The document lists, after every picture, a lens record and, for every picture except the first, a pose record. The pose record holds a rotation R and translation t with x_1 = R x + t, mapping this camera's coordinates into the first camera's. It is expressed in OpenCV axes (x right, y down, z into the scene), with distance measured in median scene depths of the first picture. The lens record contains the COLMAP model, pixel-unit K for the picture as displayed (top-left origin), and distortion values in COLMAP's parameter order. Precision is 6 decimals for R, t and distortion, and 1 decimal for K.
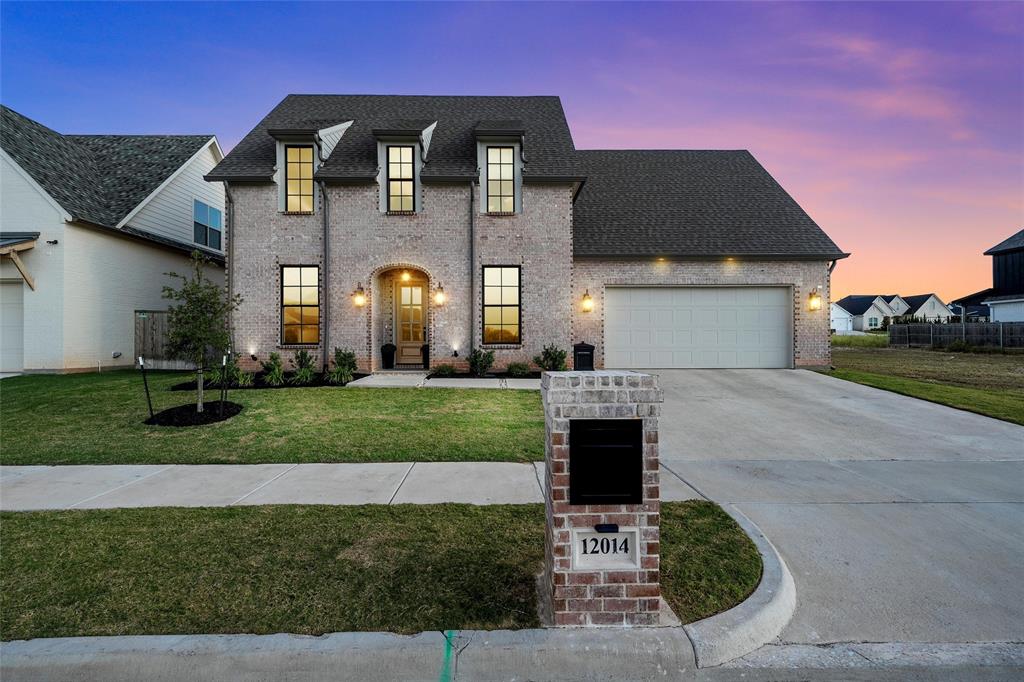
lens RADIAL K [[450.0, 0, 509.8], [0, 450.0, 338.5], [0, 0, 1]] dist [0.002471, -0.000134]
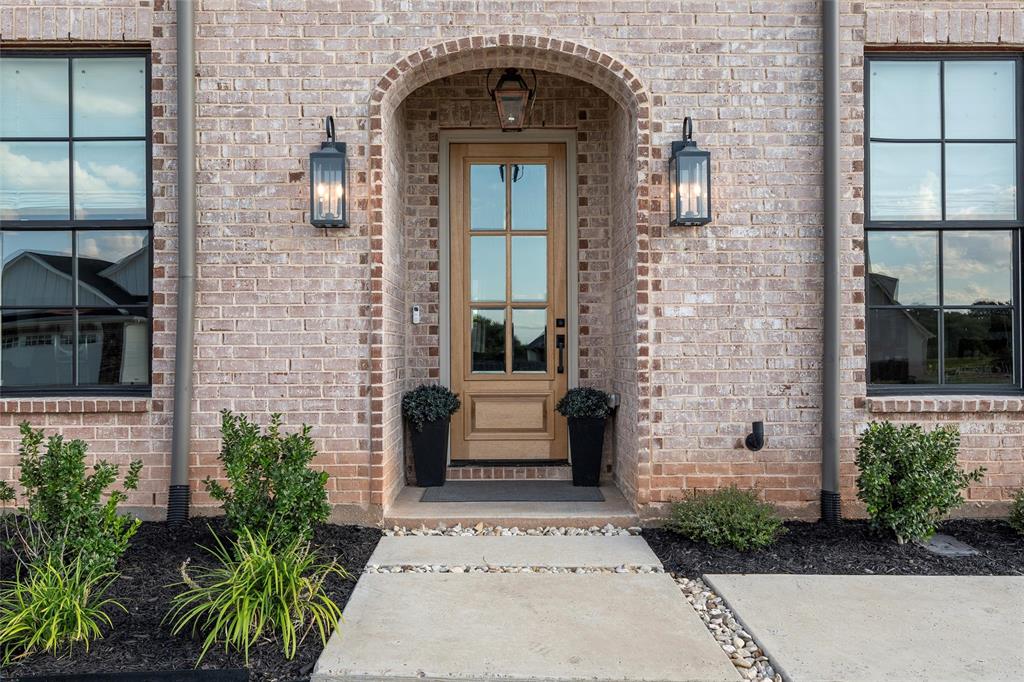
lens RADIAL K [[838.3, 0, 512.7], [0, 838.3, 340.1], [0, 0, 1]] dist [0.008569, 0.002225]
pose [[0.999998, 0.001688, -0.001160, -0.240299], [-0.001690, 0.999997, -0.001611, -0.013758], [0.001157, 0.001613, 0.999998, 0.577744]]
